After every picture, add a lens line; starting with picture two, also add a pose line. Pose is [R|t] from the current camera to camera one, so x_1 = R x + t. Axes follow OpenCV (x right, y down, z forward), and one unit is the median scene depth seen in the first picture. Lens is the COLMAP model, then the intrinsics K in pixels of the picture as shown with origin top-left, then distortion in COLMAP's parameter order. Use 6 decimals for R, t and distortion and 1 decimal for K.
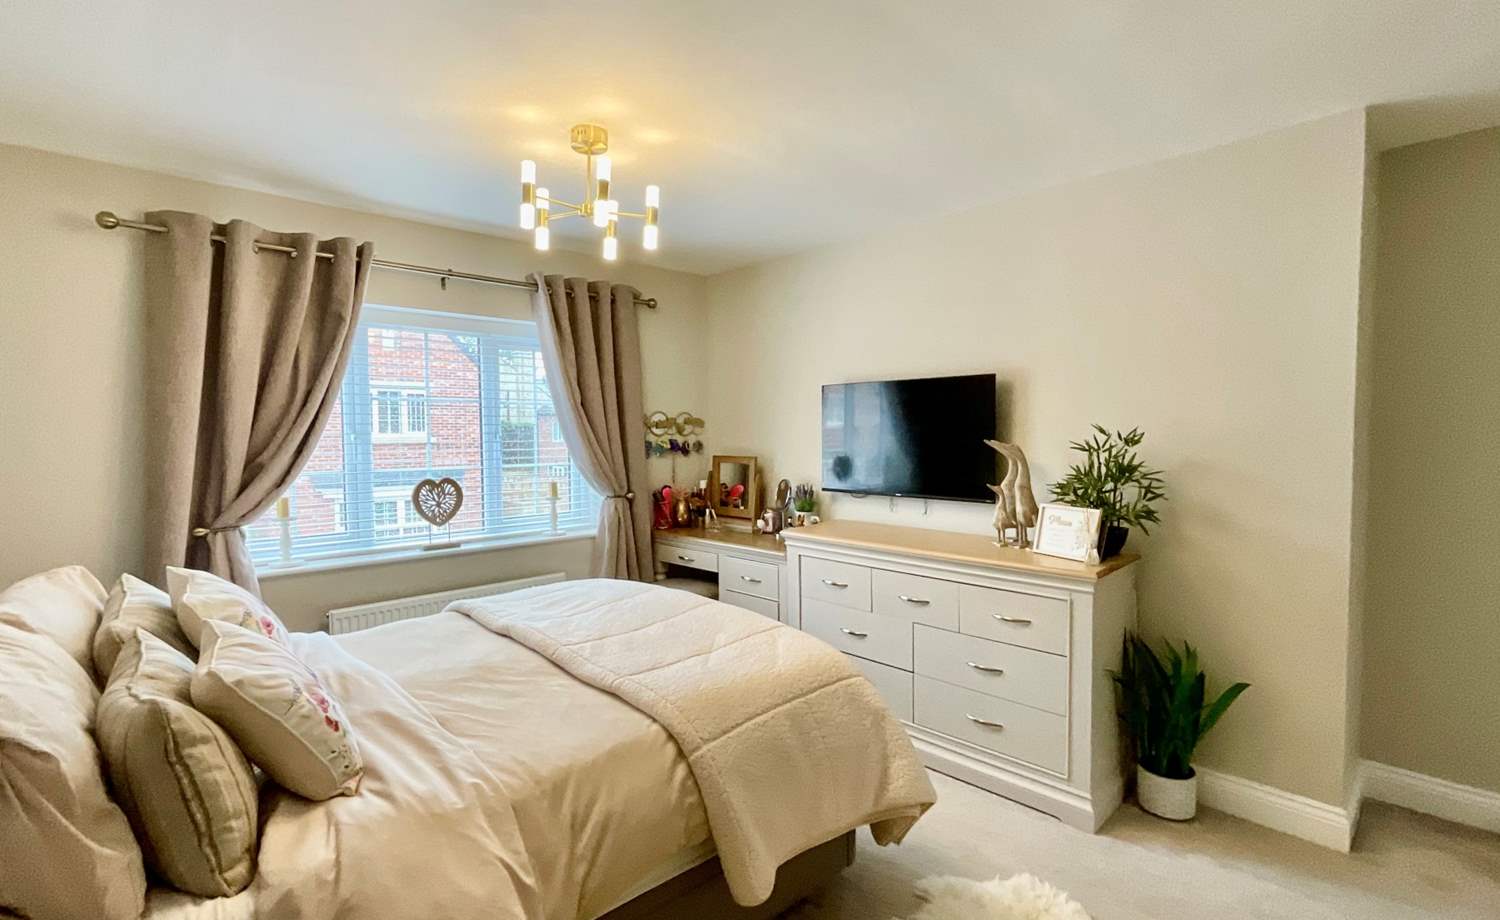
lens RADIAL K [[701.0, 0, 781.4], [0, 701.0, 457.4], [0, 0, 1]] dist [0.026012, 0.000029]
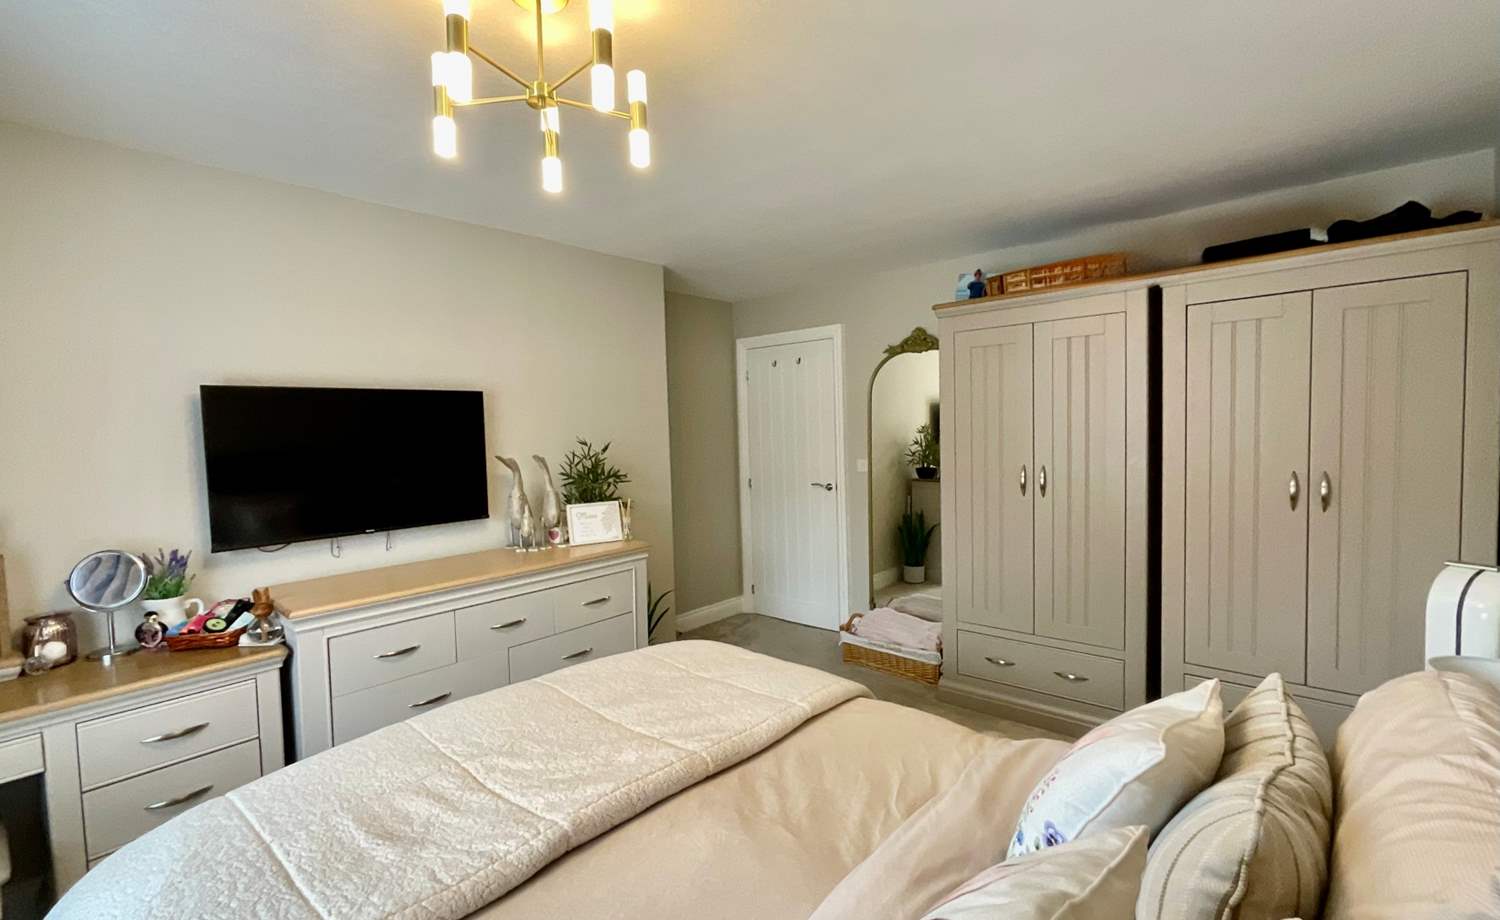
lens RADIAL K [[643.2, 0, 752.2], [0, 643.2, 463.3], [0, 0, 1]] dist [-0.018483, 0.000005]
pose [[-0.081410, -0.034749, 0.996075, -0.753830], [0.076034, 0.996263, 0.040970, -0.026220], [-0.993776, 0.079071, -0.078463, 0.795321]]
